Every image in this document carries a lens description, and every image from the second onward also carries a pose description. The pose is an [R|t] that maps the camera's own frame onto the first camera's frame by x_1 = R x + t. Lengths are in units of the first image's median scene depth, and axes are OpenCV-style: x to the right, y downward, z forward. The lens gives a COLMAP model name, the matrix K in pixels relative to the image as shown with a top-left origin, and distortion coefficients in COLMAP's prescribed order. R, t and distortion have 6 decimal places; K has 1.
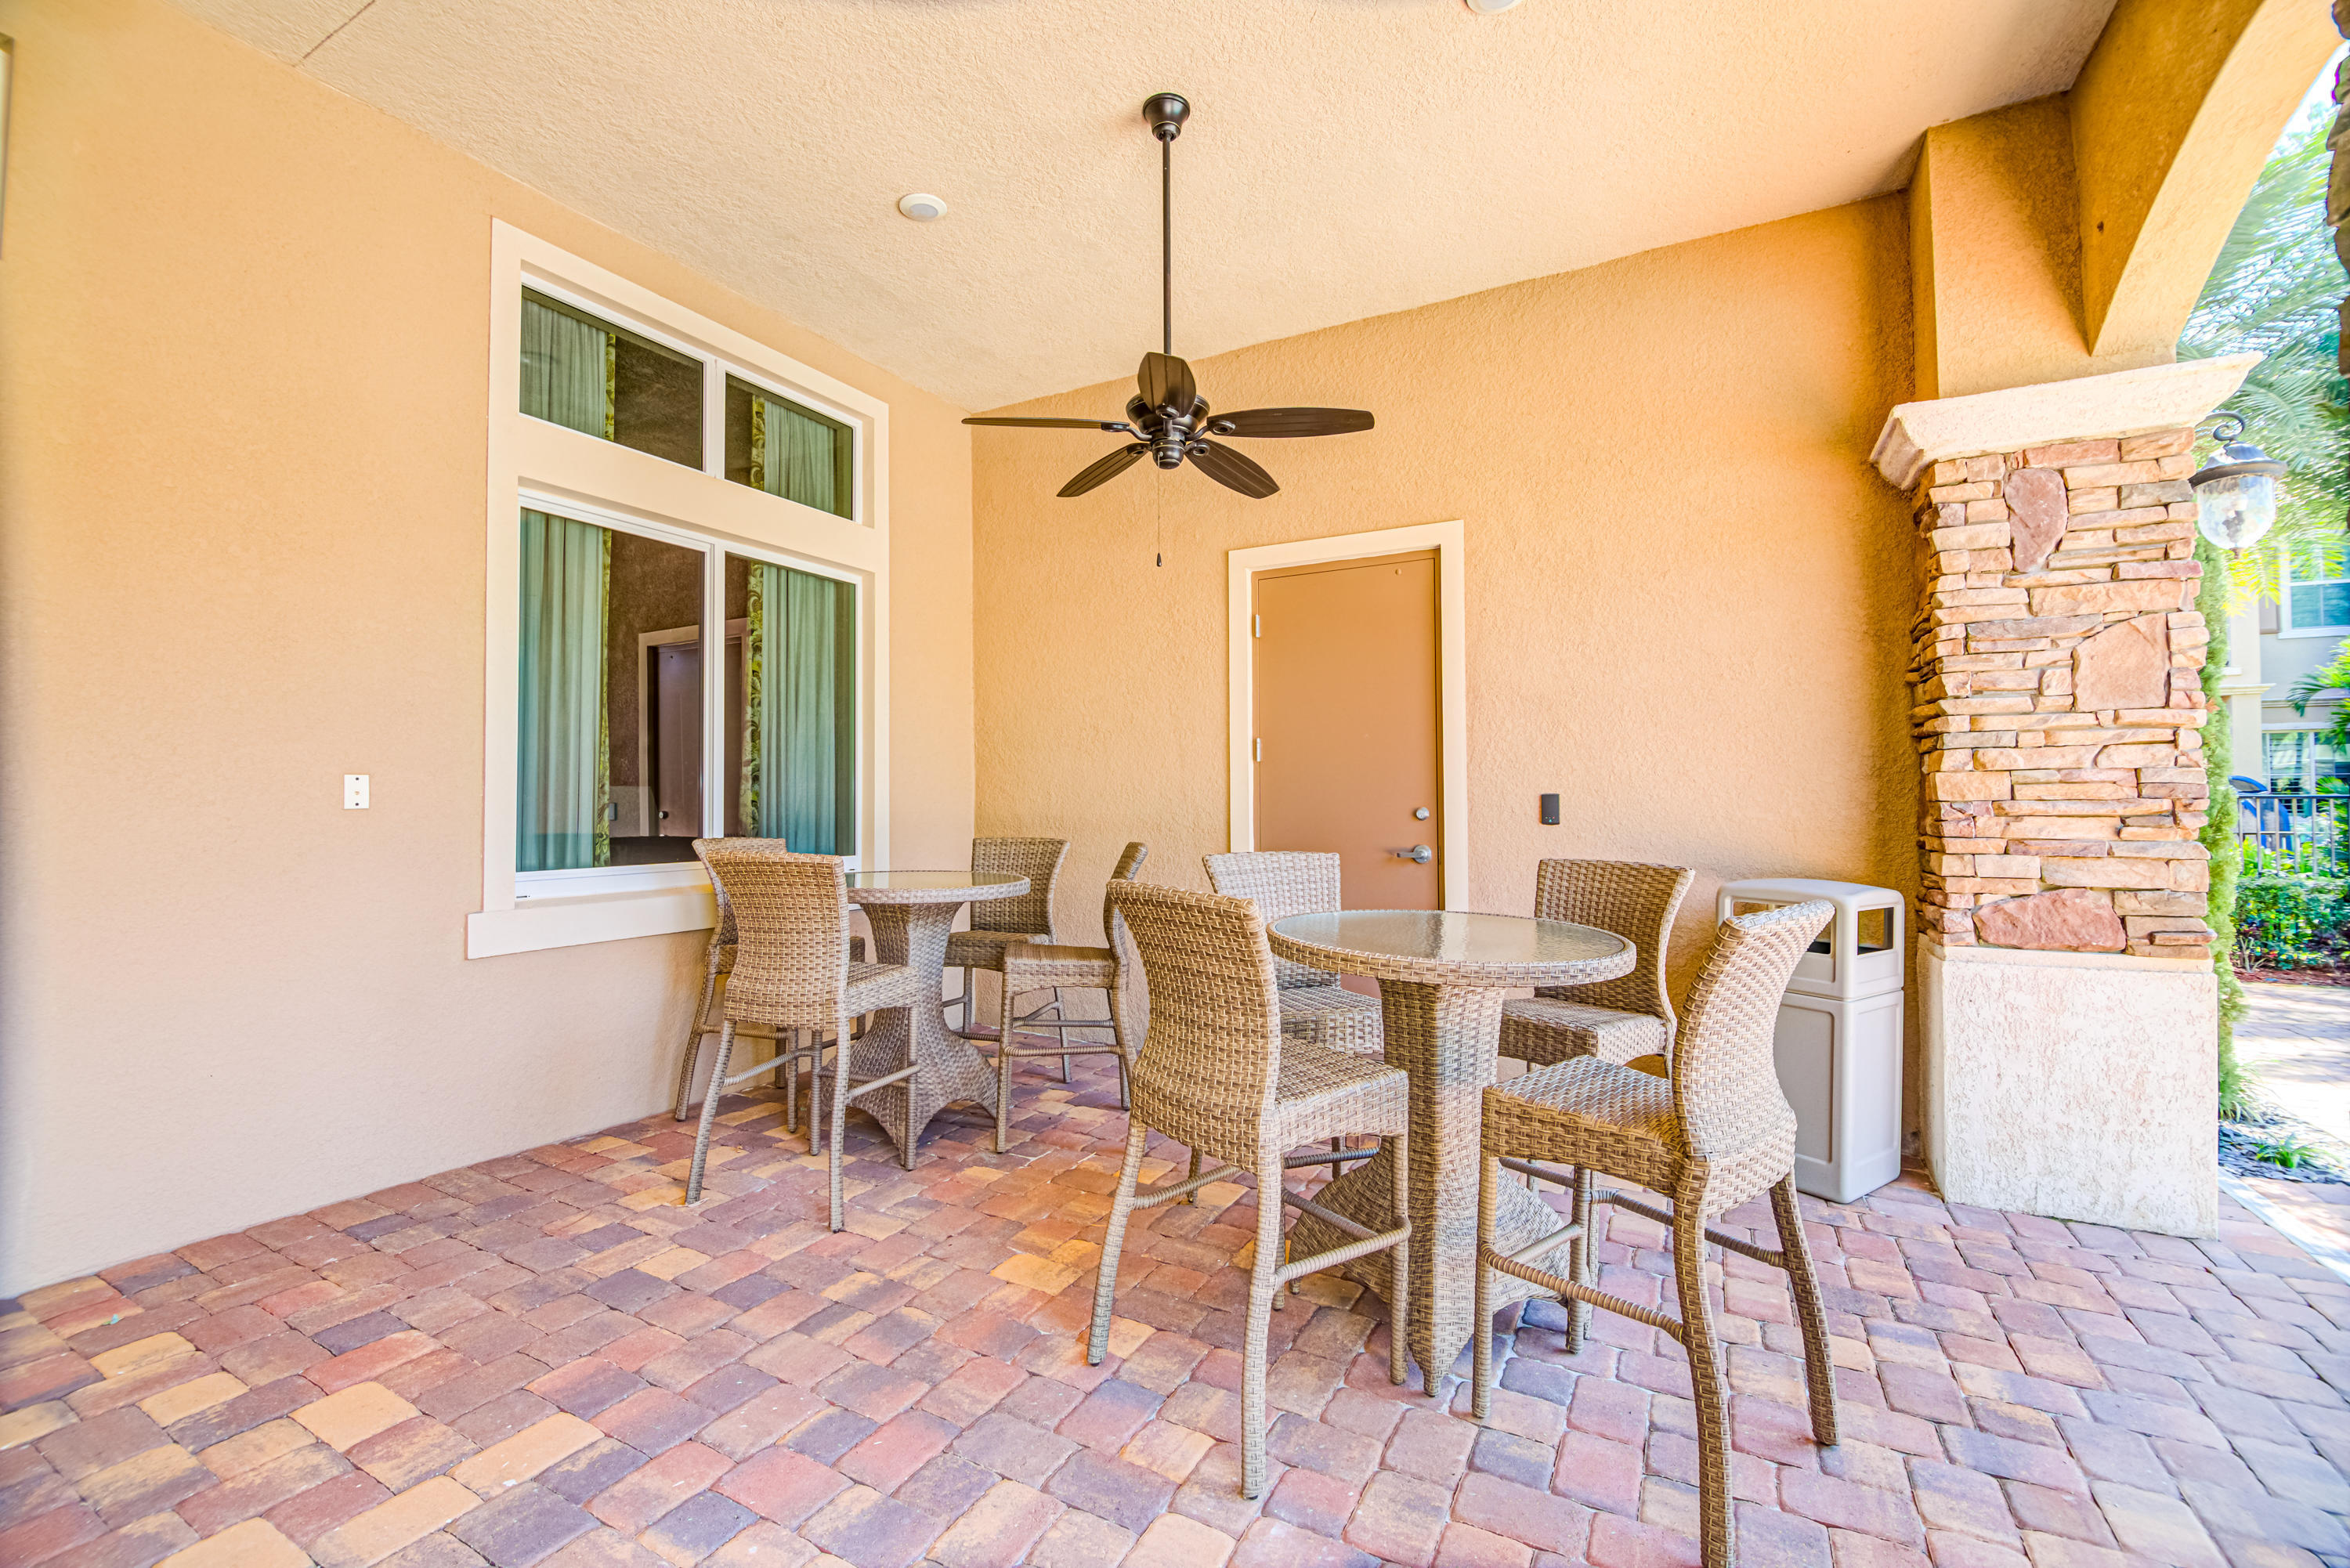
lens RADIAL K [[1008.2, 0, 1165.3], [0, 1008.2, 779.4], [0, 0, 1]] dist [-0.001224, -0.009634]
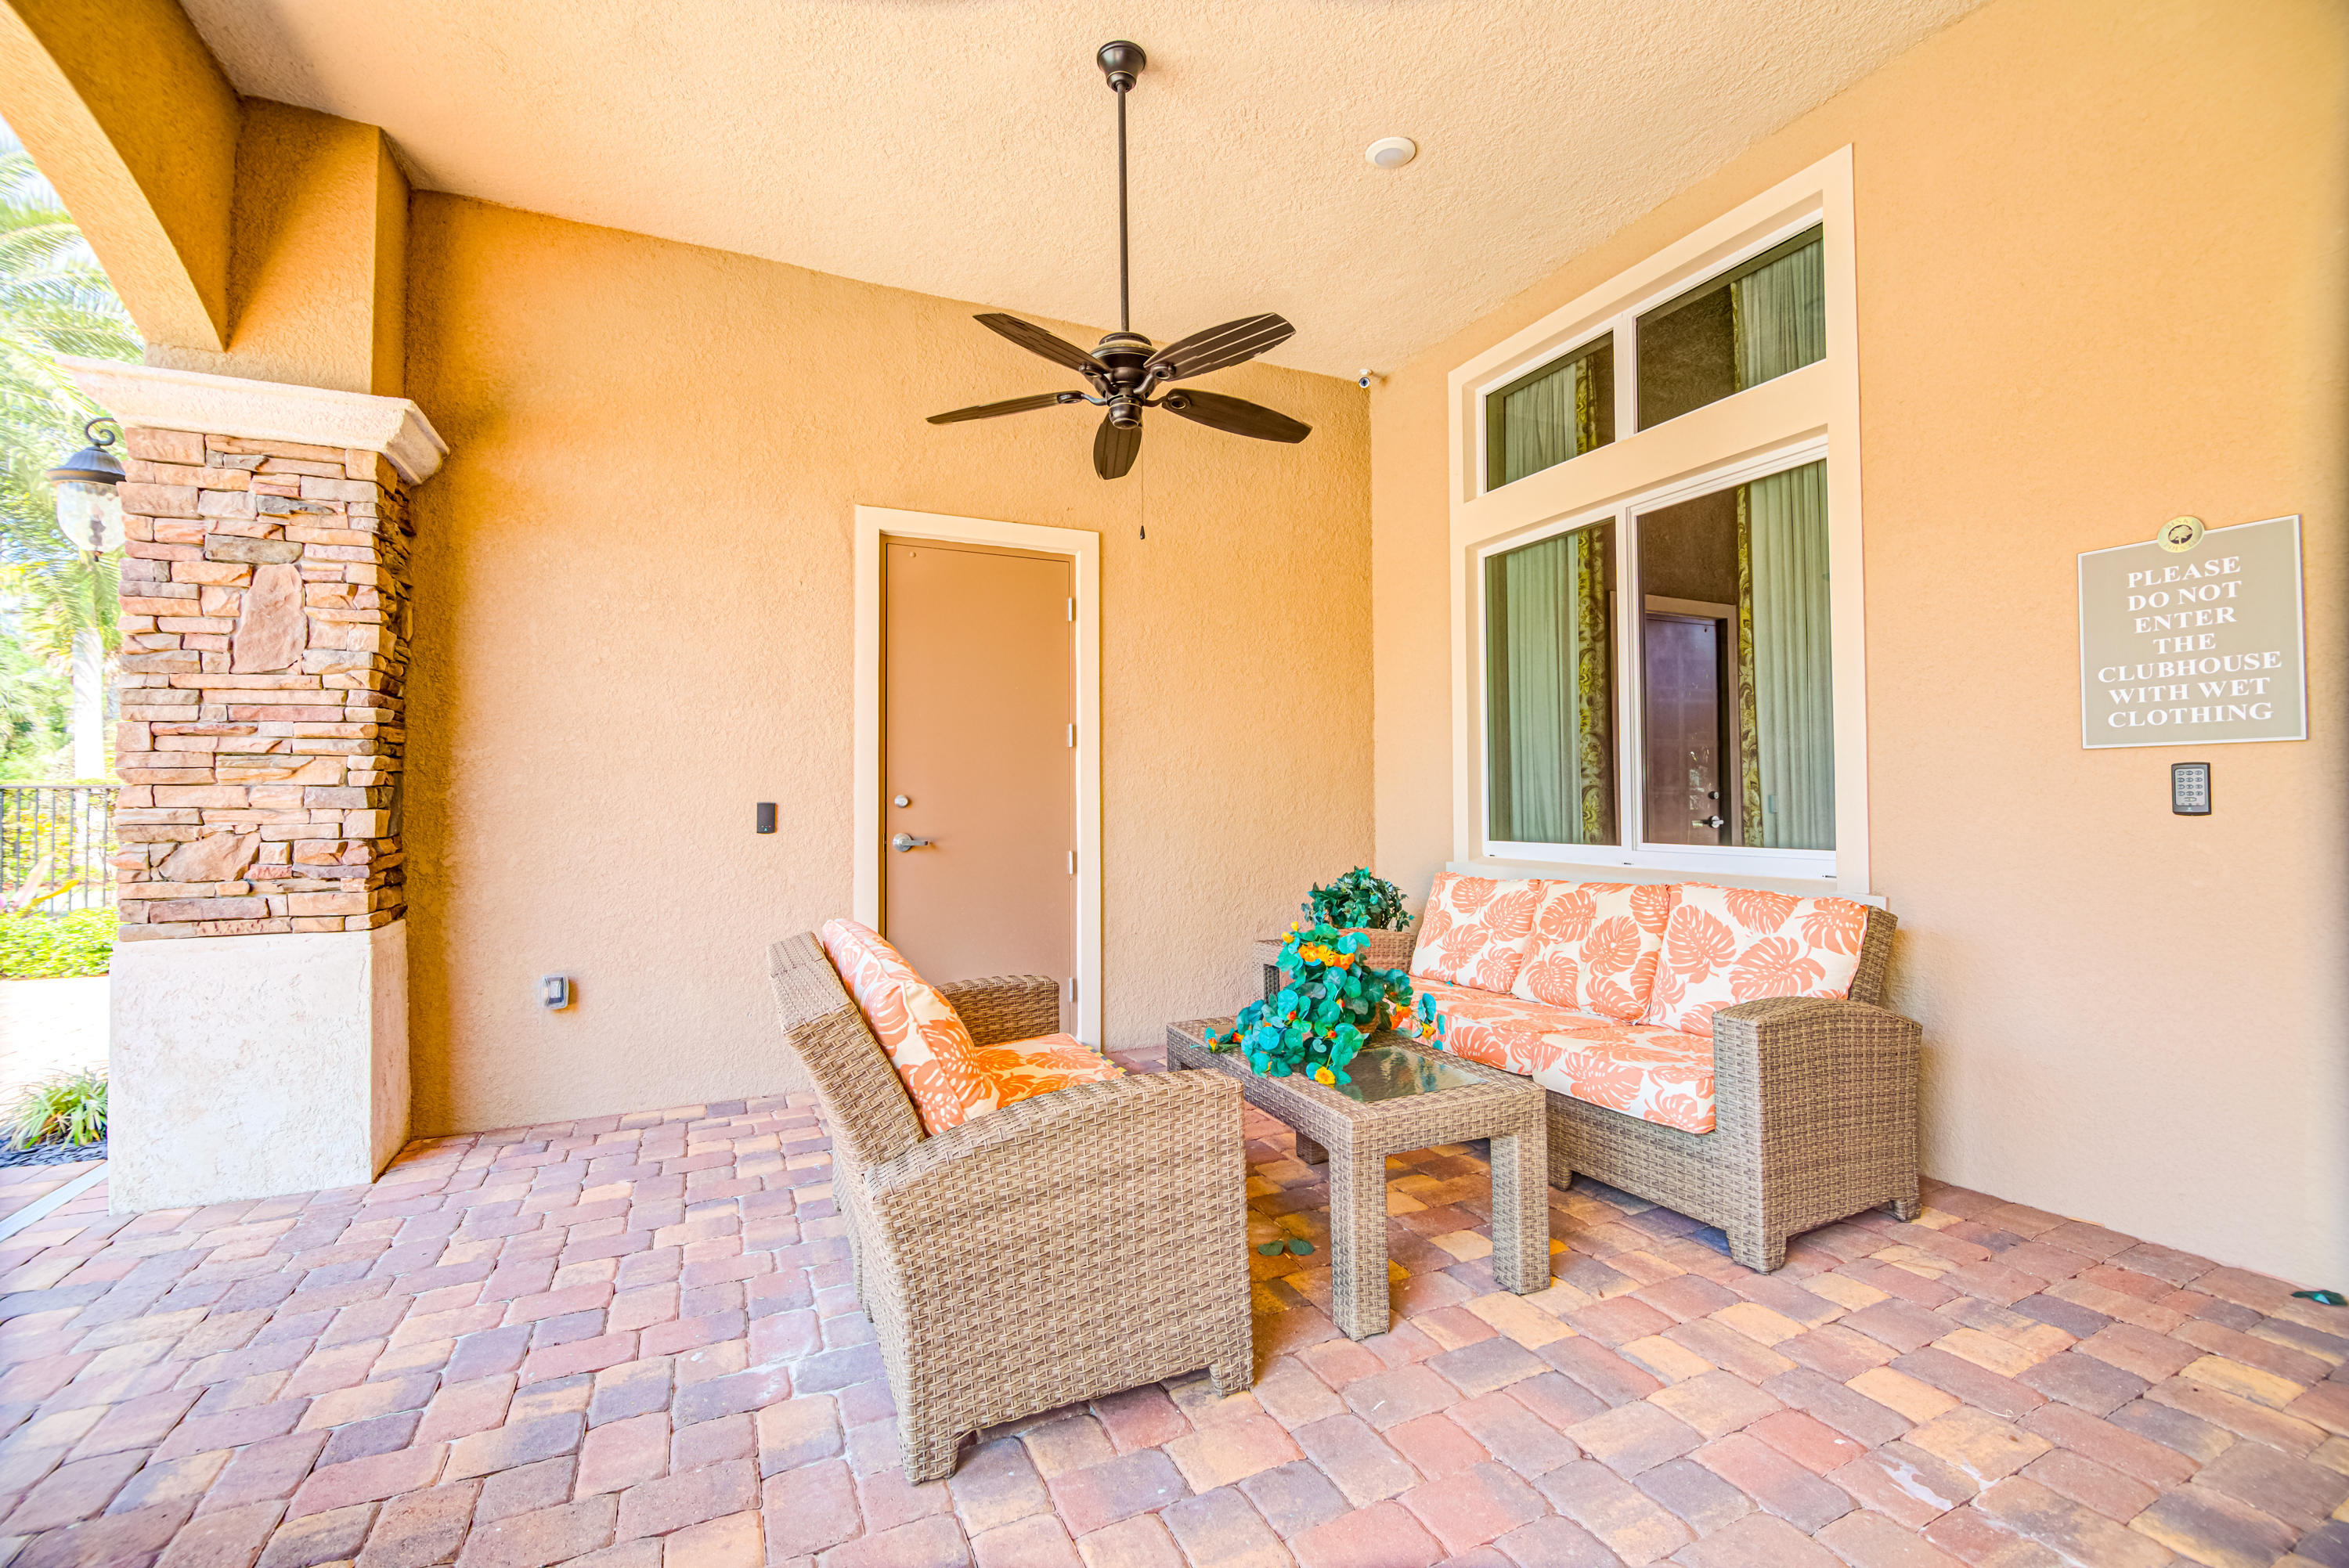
lens RADIAL K [[1007.7, 0, 1164.8], [0, 1007.7, 779.4], [0, 0, 1]] dist [-0.001224, -0.009634]
pose [[-0.589896, -0.003744, -0.807471, 0.574557], [0.028579, 0.999266, -0.025511, 0.029200], [0.806973, -0.038126, -0.589356, 1.215499]]
